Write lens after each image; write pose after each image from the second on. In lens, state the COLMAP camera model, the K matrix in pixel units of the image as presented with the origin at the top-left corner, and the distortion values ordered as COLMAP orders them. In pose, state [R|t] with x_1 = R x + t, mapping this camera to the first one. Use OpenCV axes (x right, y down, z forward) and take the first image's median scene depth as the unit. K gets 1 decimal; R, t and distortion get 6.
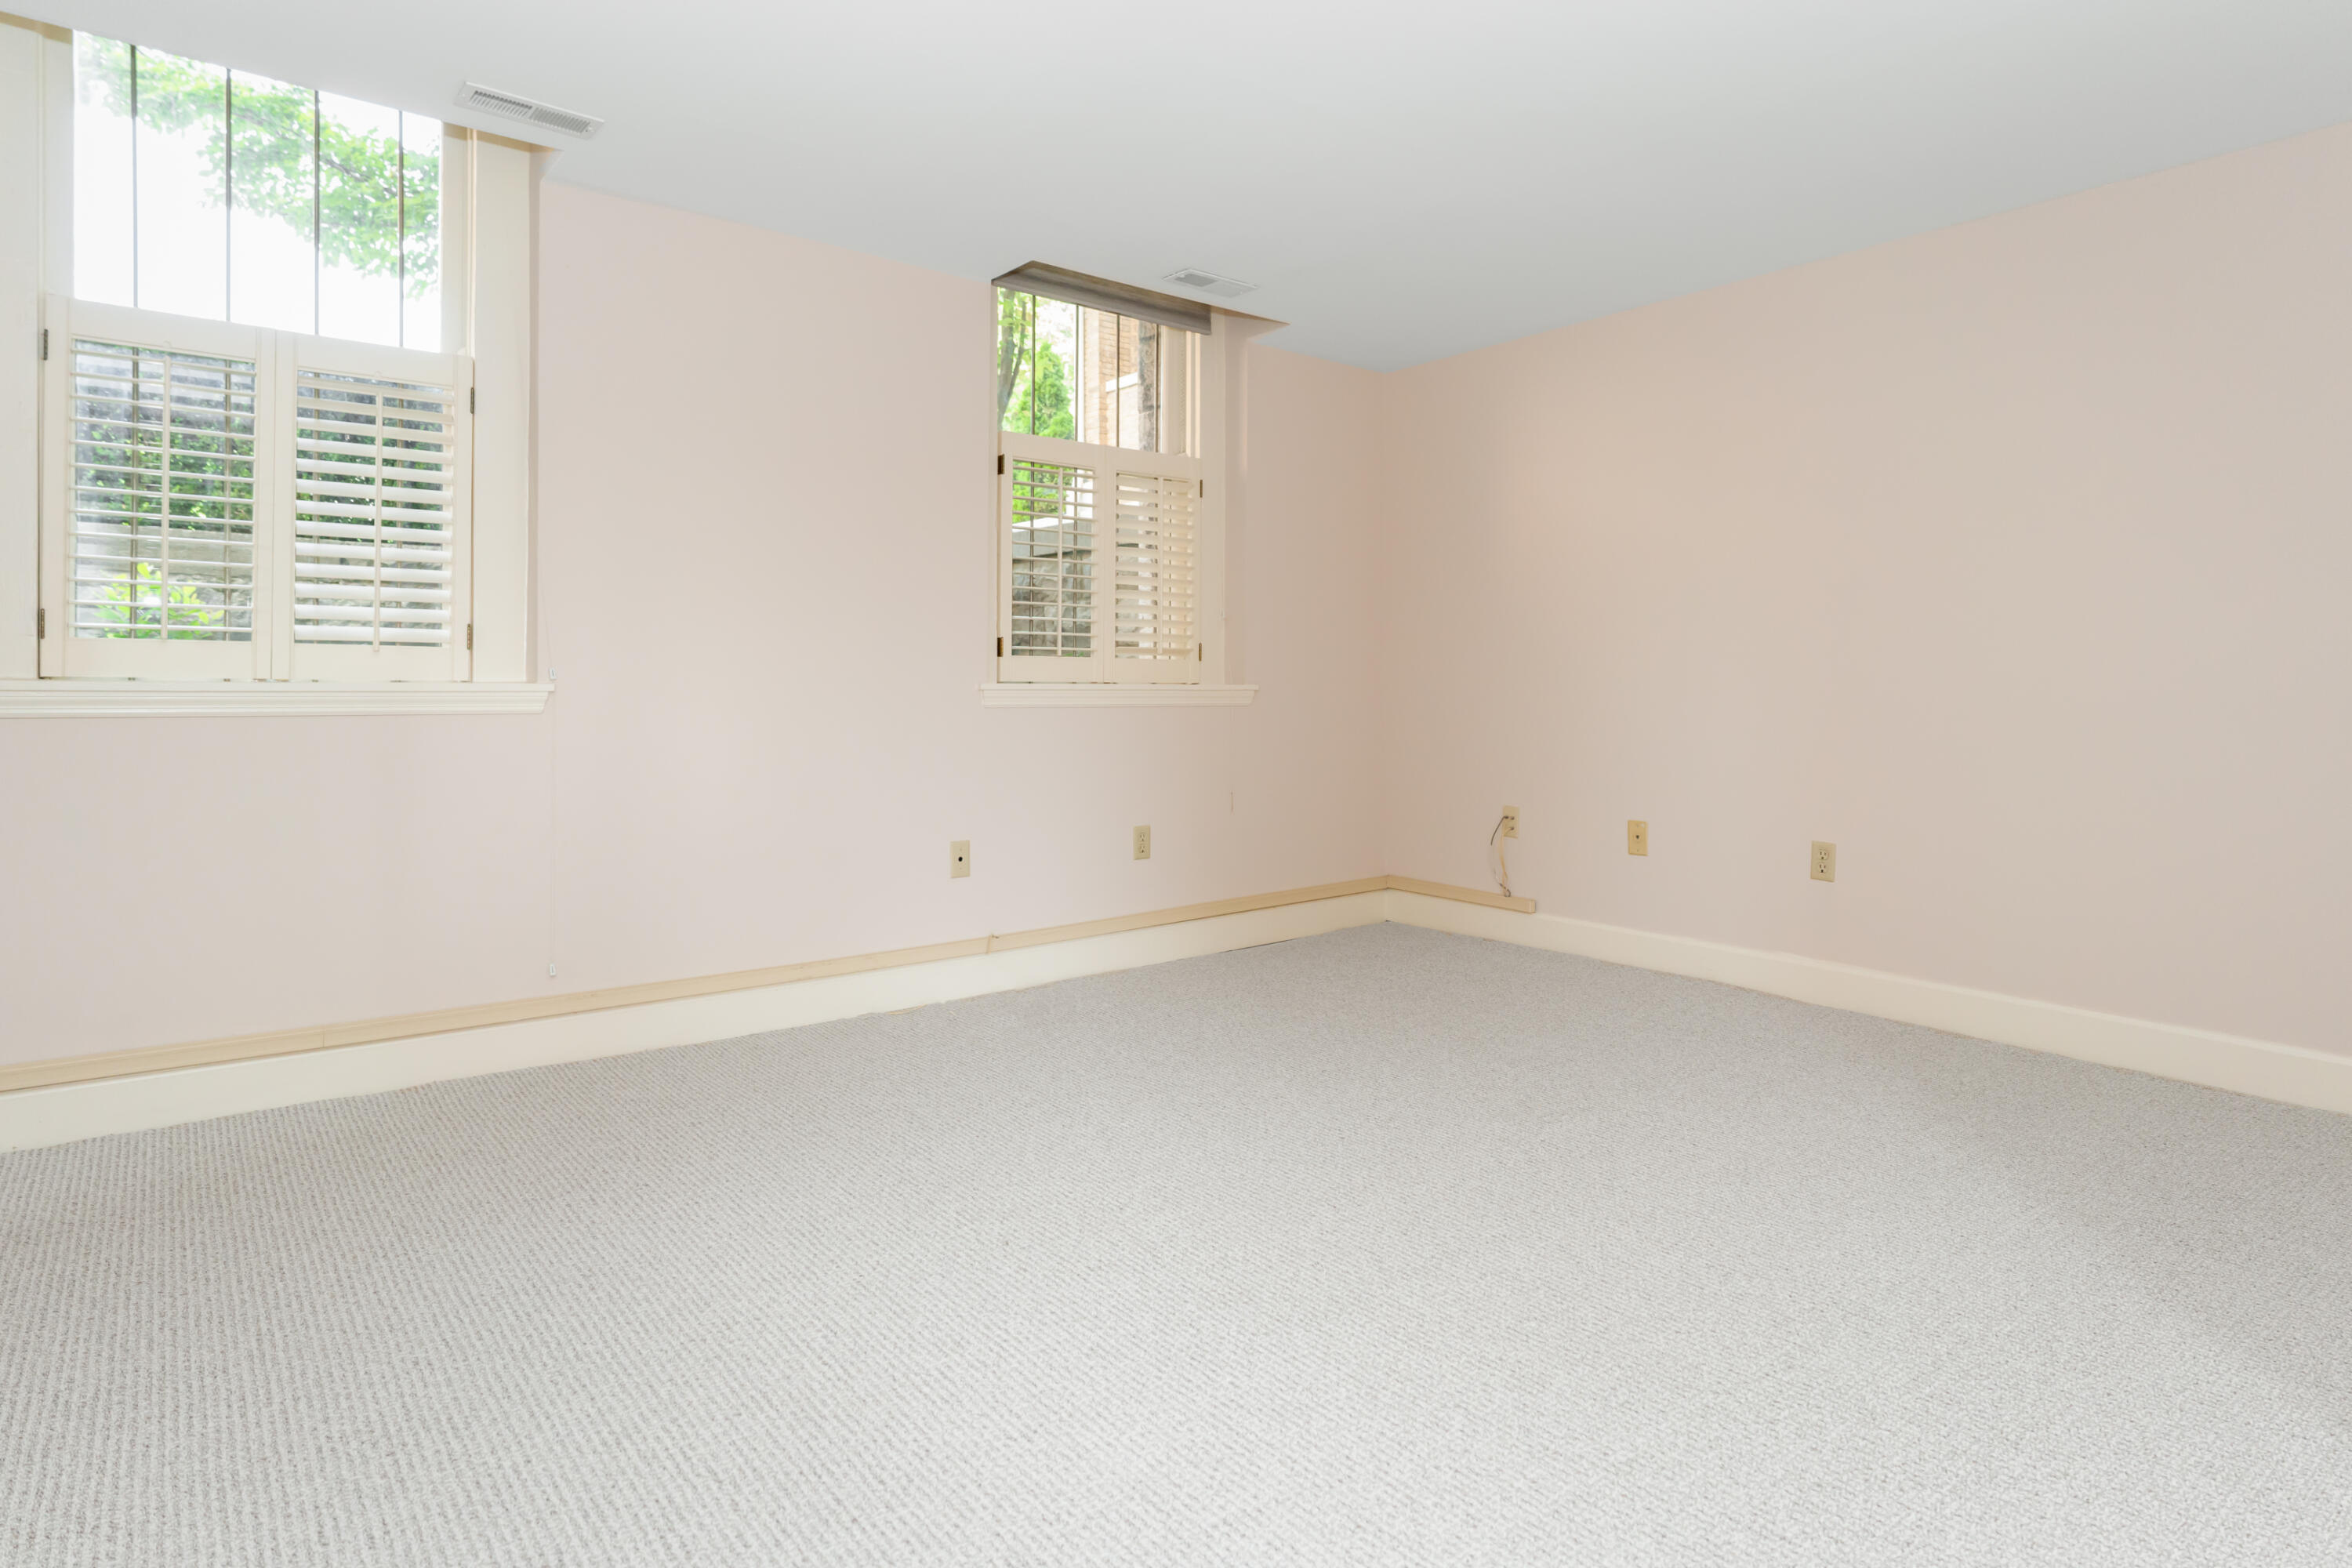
lens RADIAL K [[1230.4, 0, 1172.0], [0, 1230.4, 668.8], [0, 0, 1]] dist [0.000878, 0.000707]
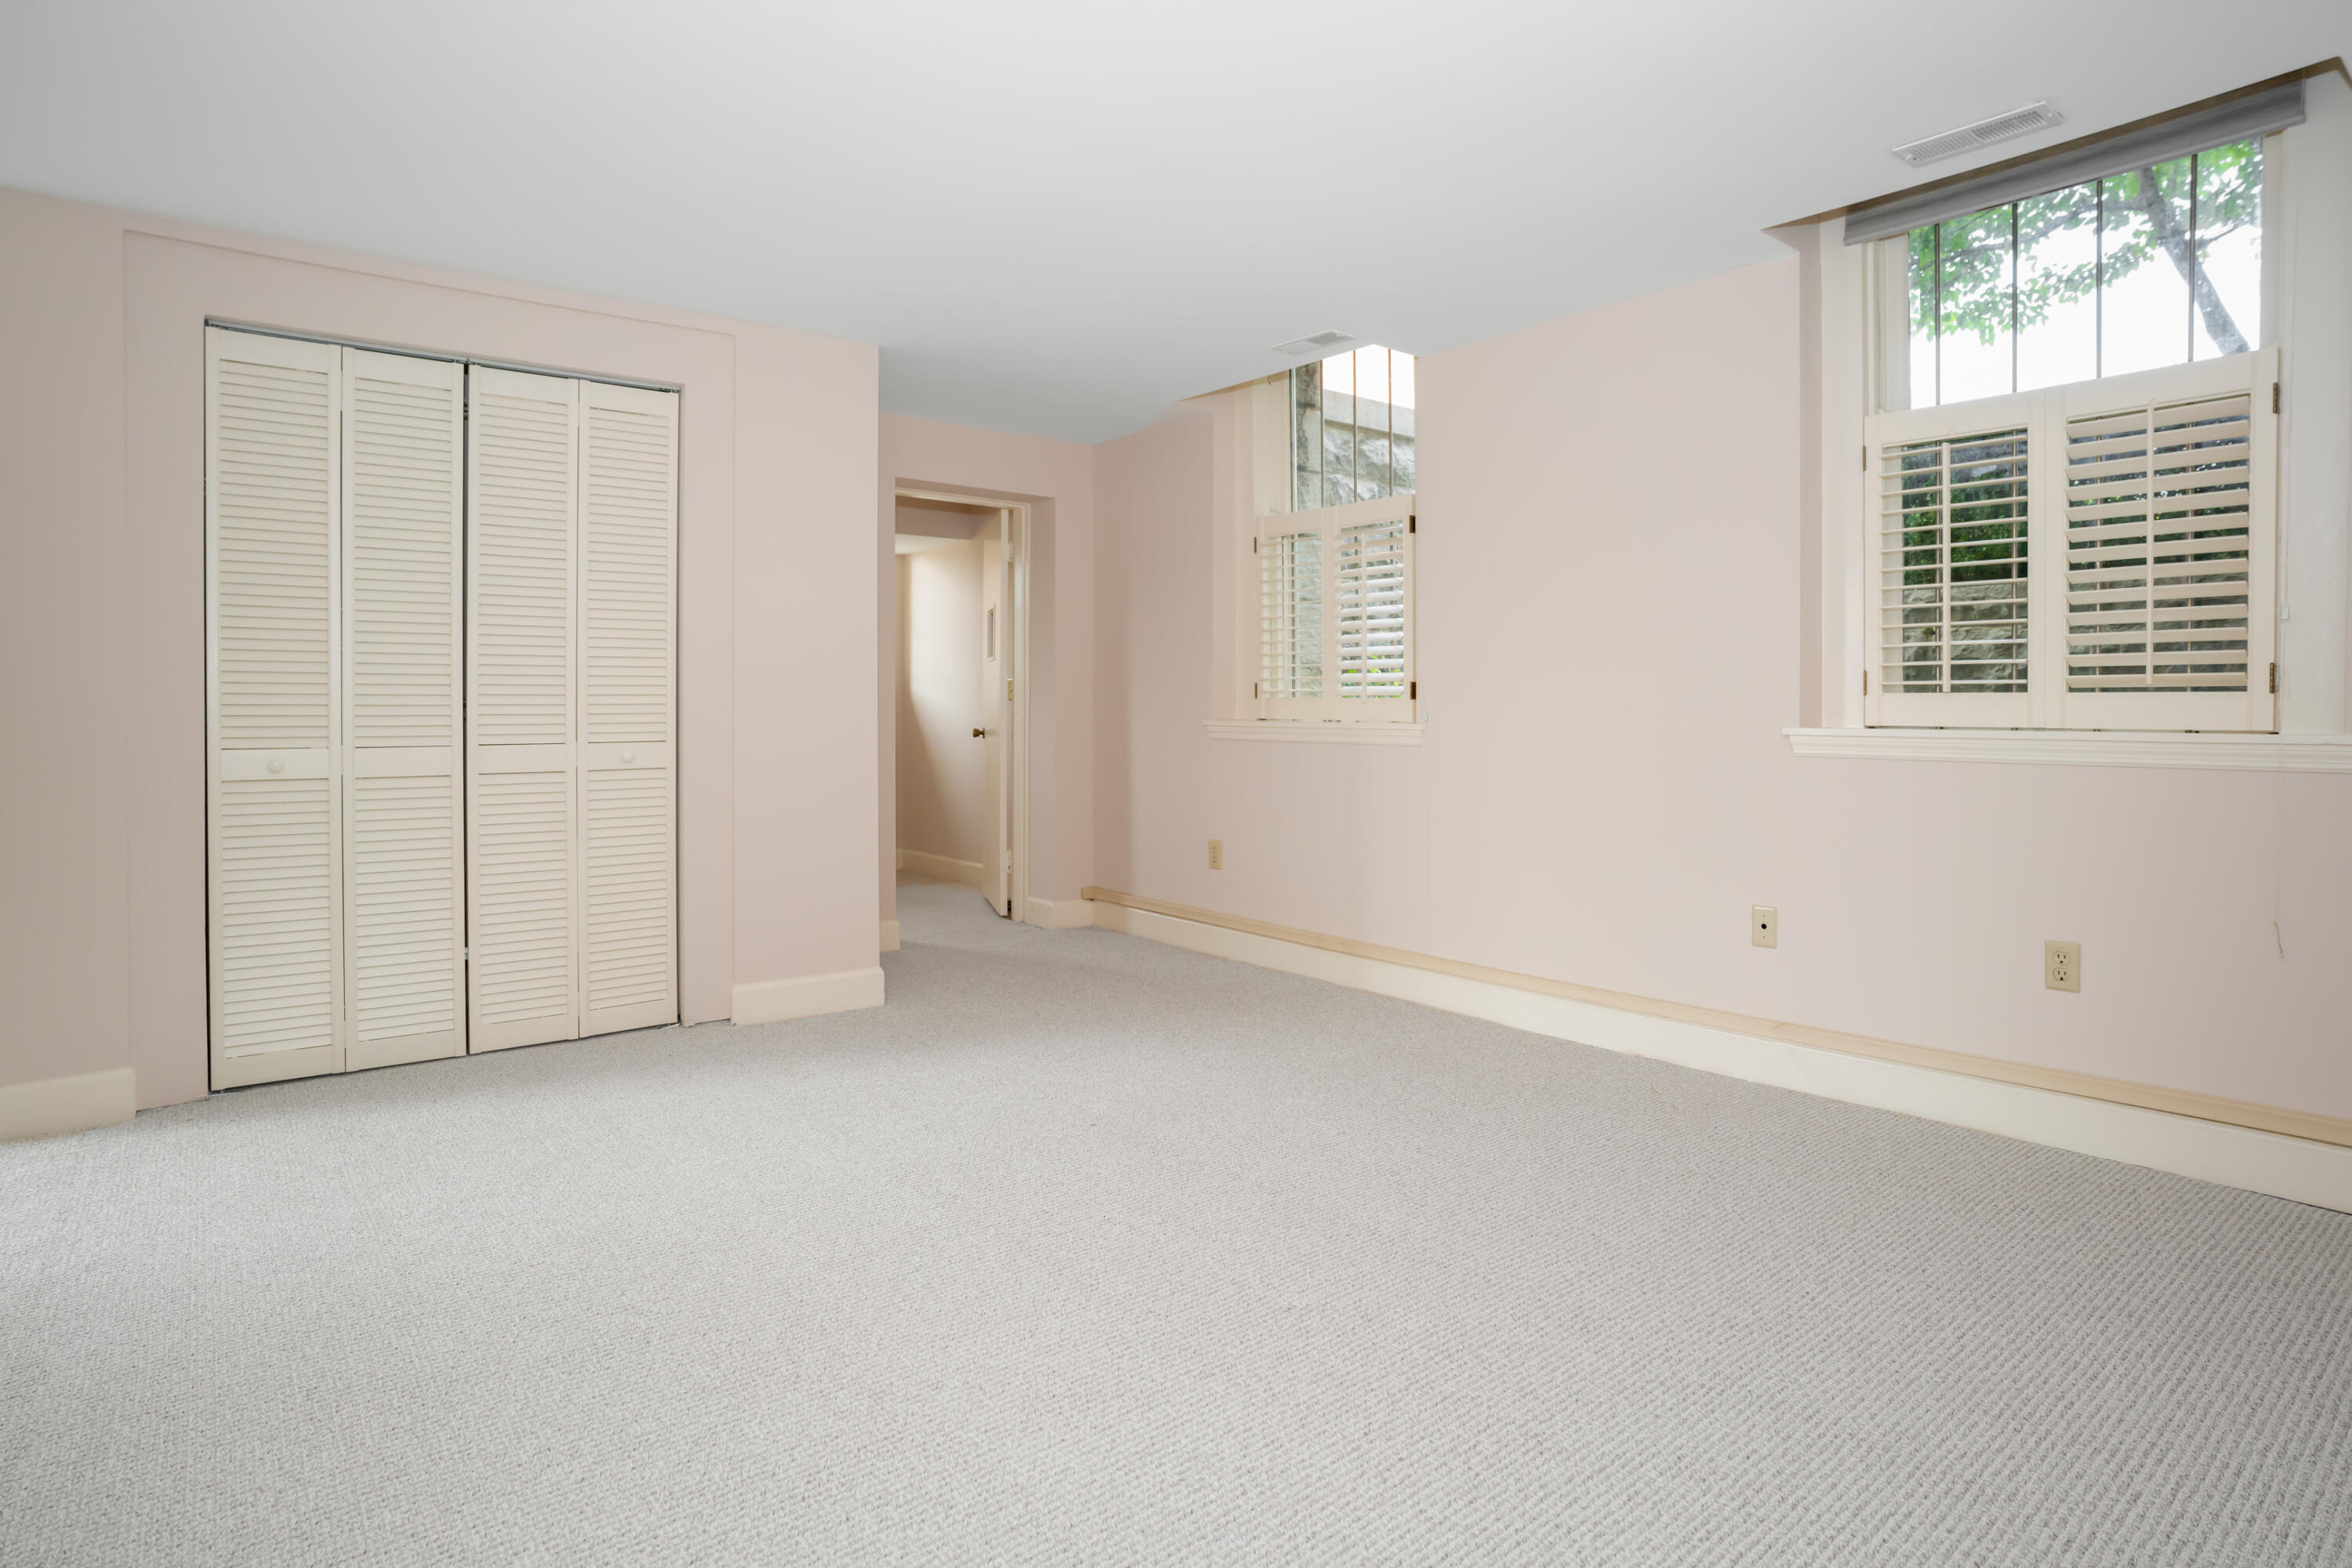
lens RADIAL K [[1257.9, 0, 1178.4], [0, 1257.9, 744.8], [0, 0, 1]] dist [-0.000495, 0.001125]
pose [[0.054199, 0.017108, -0.998384, 0.628157], [0.001552, 0.999851, 0.017218, 0.007497], [0.998529, -0.002483, 0.054165, 0.475313]]
